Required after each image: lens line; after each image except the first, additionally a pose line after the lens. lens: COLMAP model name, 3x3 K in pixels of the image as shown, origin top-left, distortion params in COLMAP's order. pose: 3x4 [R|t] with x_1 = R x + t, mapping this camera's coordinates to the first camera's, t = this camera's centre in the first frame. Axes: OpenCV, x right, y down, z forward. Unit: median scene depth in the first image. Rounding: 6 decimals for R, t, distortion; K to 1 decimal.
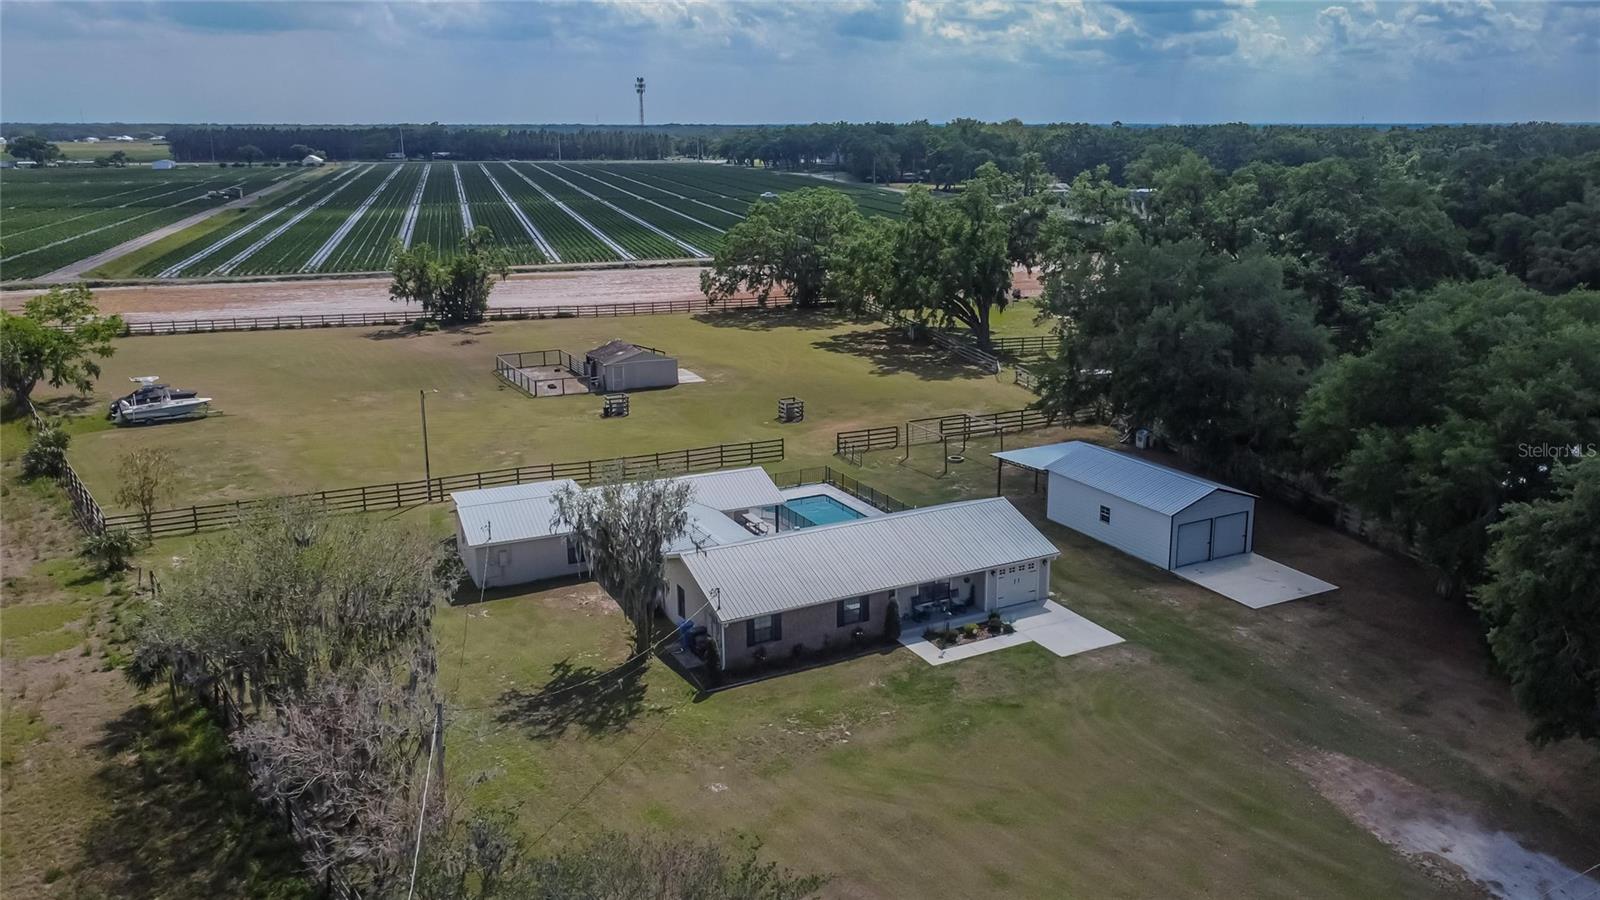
lens RADIAL K [[1222.6, 0, 836.2], [0, 1222.6, 494.8], [0, 0, 1]] dist [0.023499, -0.013250]
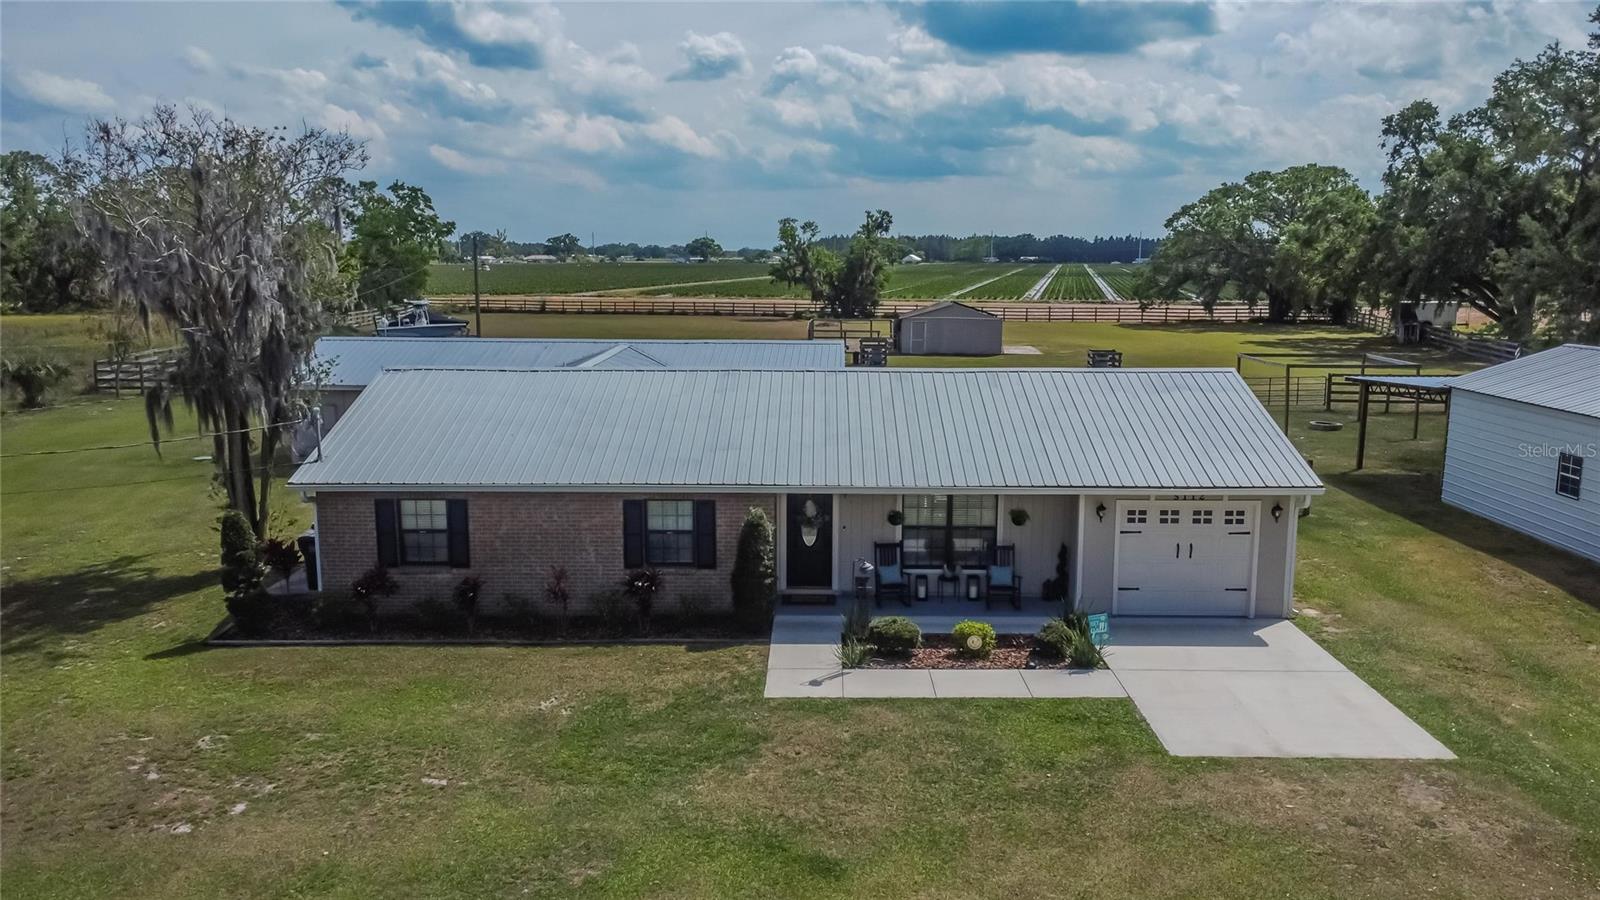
lens RADIAL K [[1172.5, 0, 811.1], [0, 1172.5, 449.4], [0, 0, 1]] dist [0.011037, 0.001087]
pose [[0.871656, 0.083697, -0.482918, 0.170085], [-0.145860, 0.984965, -0.092565, 0.070079], [0.467910, 0.151123, 0.870759, 0.499265]]
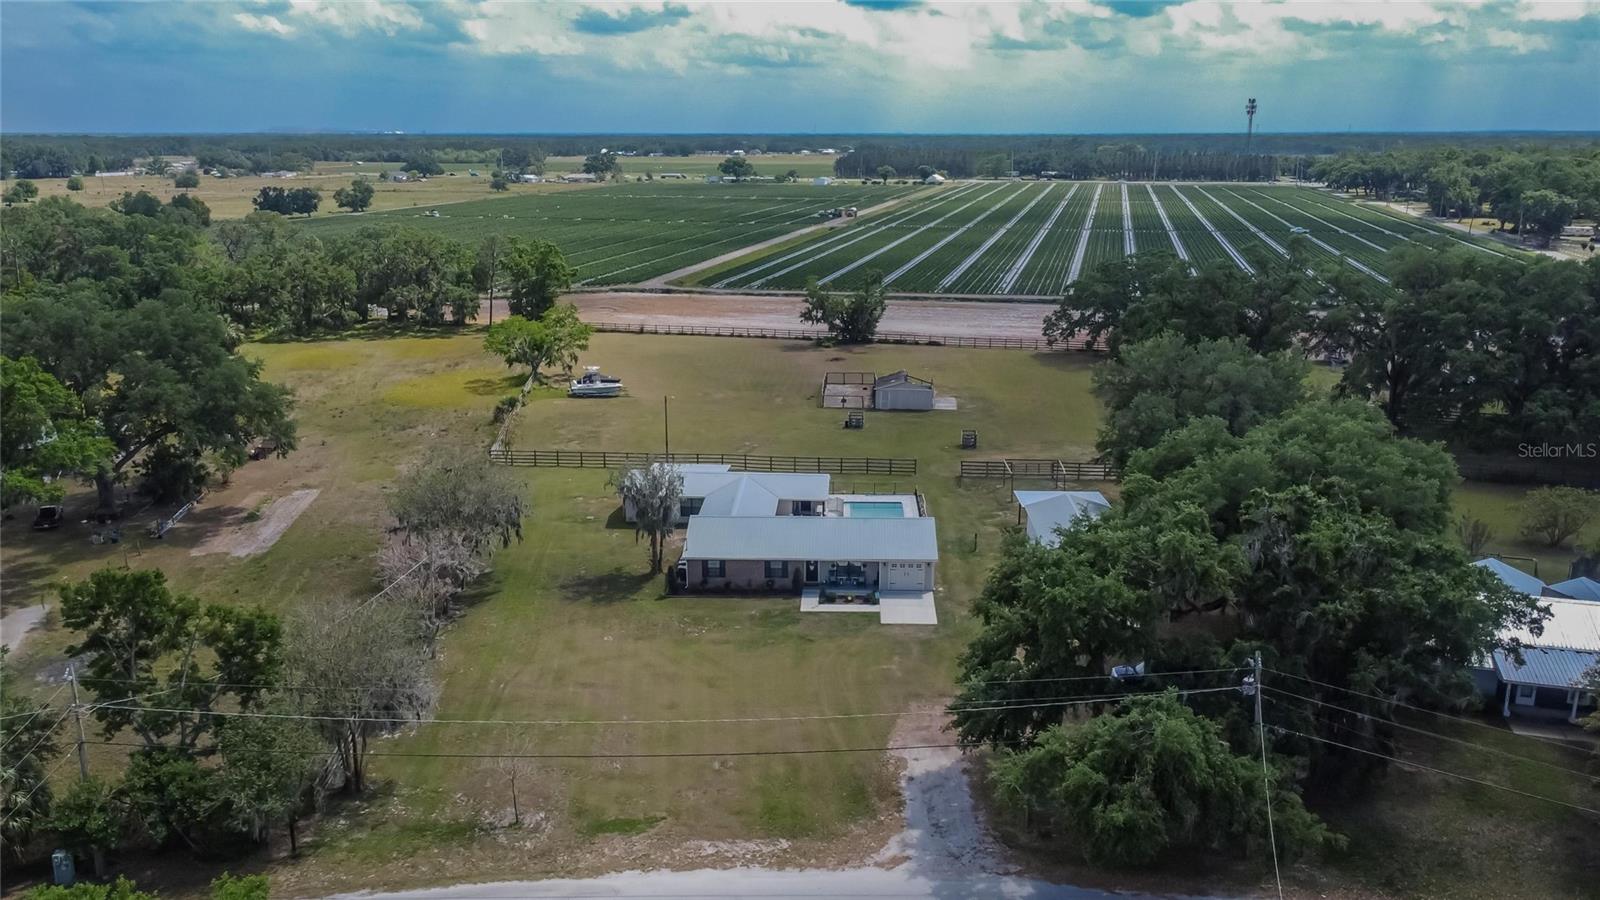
lens RADIAL K [[1208.0, 0, 808.9], [0, 1208.0, 451.6], [0, 0, 1]] dist [0.007407, 0.005647]
pose [[0.858177, 0.131550, -0.496212, 0.578061], [-0.148782, 0.988858, 0.004843, -0.048884], [0.491321, 0.069671, 0.868188, -0.239905]]
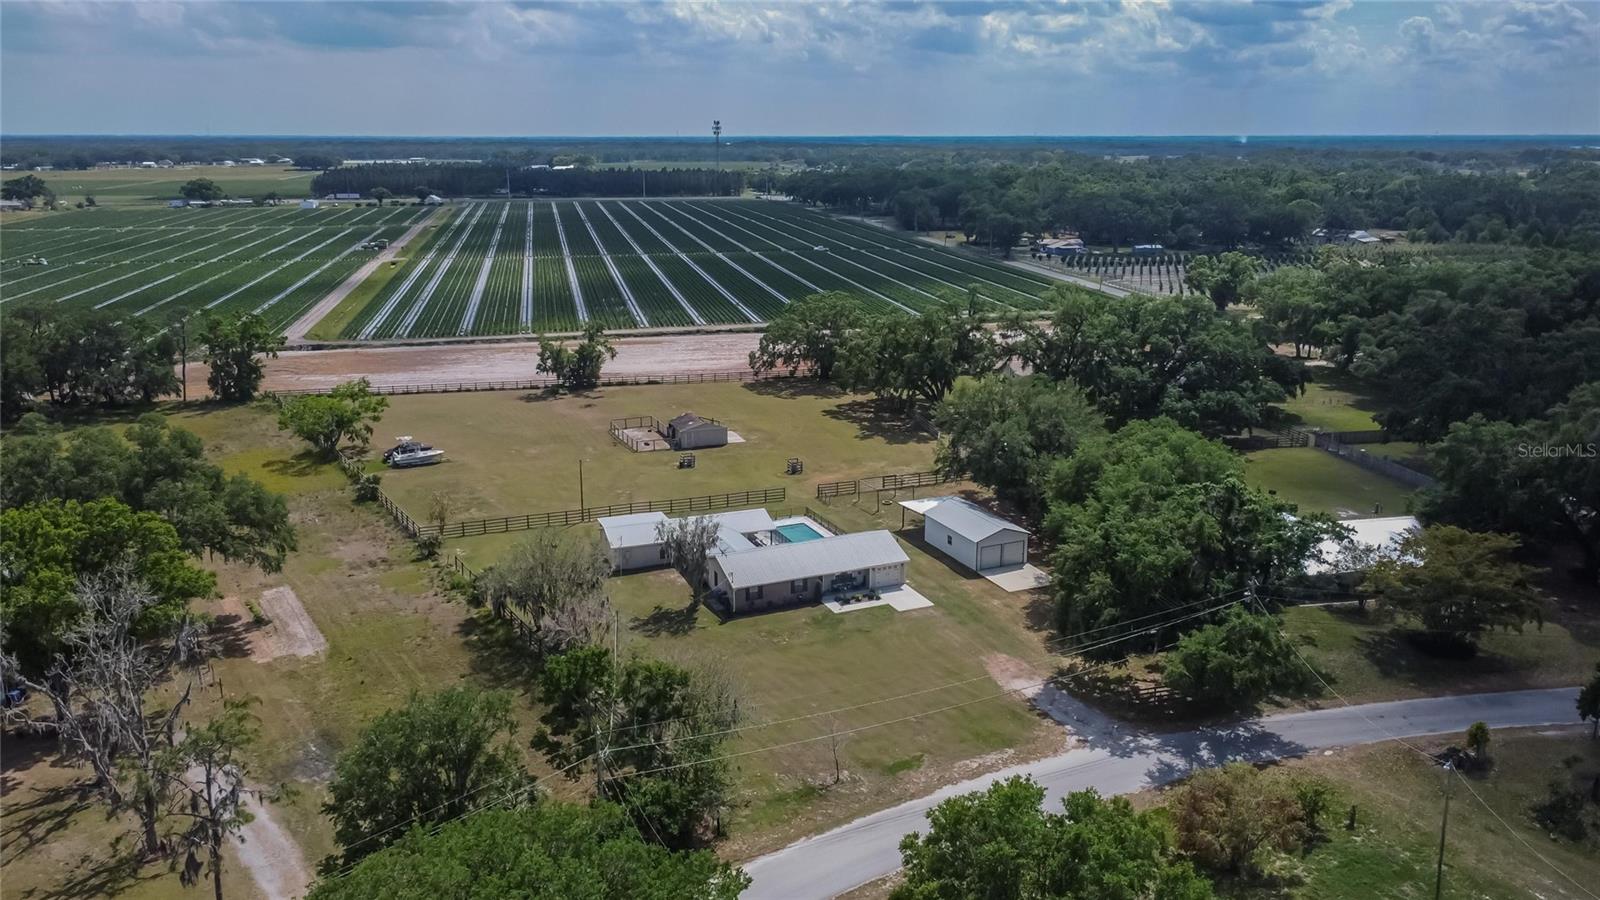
lens RADIAL K [[1208.0, 0, 808.9], [0, 1208.0, 451.6], [0, 0, 1]] dist [0.007407, 0.005647]
pose [[0.996813, 0.021943, -0.076697, 0.130553], [-0.024768, 0.999042, -0.036074, -0.040905], [0.075832, 0.037858, 0.996402, -0.736763]]
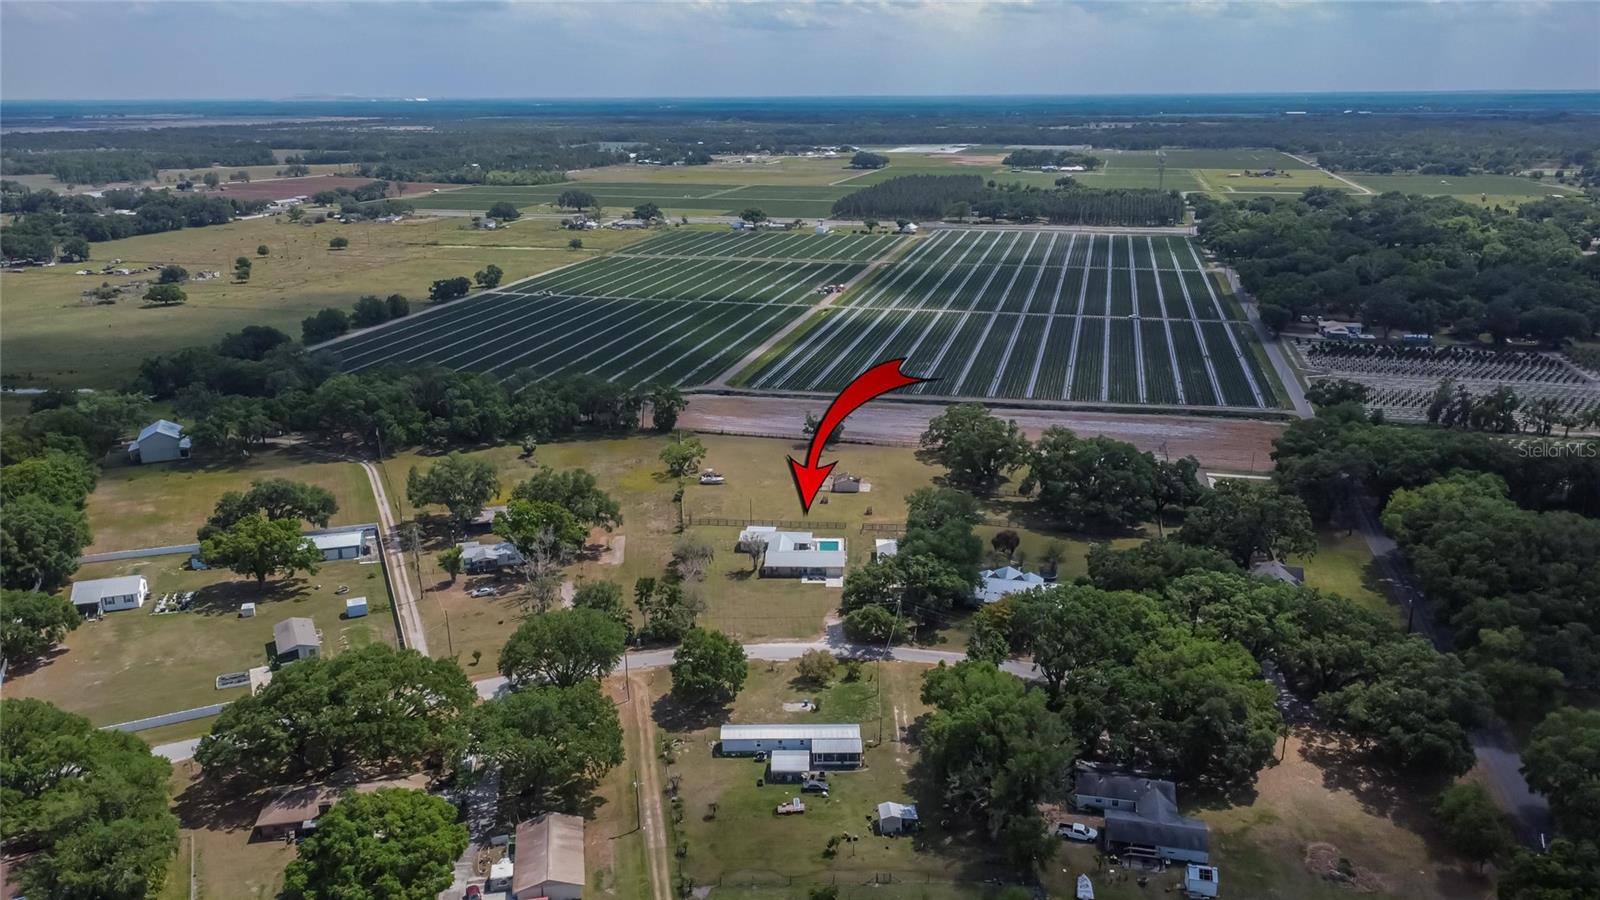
lens RADIAL K [[1172.5, 0, 811.1], [0, 1172.5, 449.4], [0, 0, 1]] dist [0.011037, 0.001087]
pose [[0.856750, 0.147404, -0.494219, 1.714806], [-0.144089, 0.988539, 0.045053, -0.445381], [0.495195, 0.032613, 0.868169, -2.271236]]
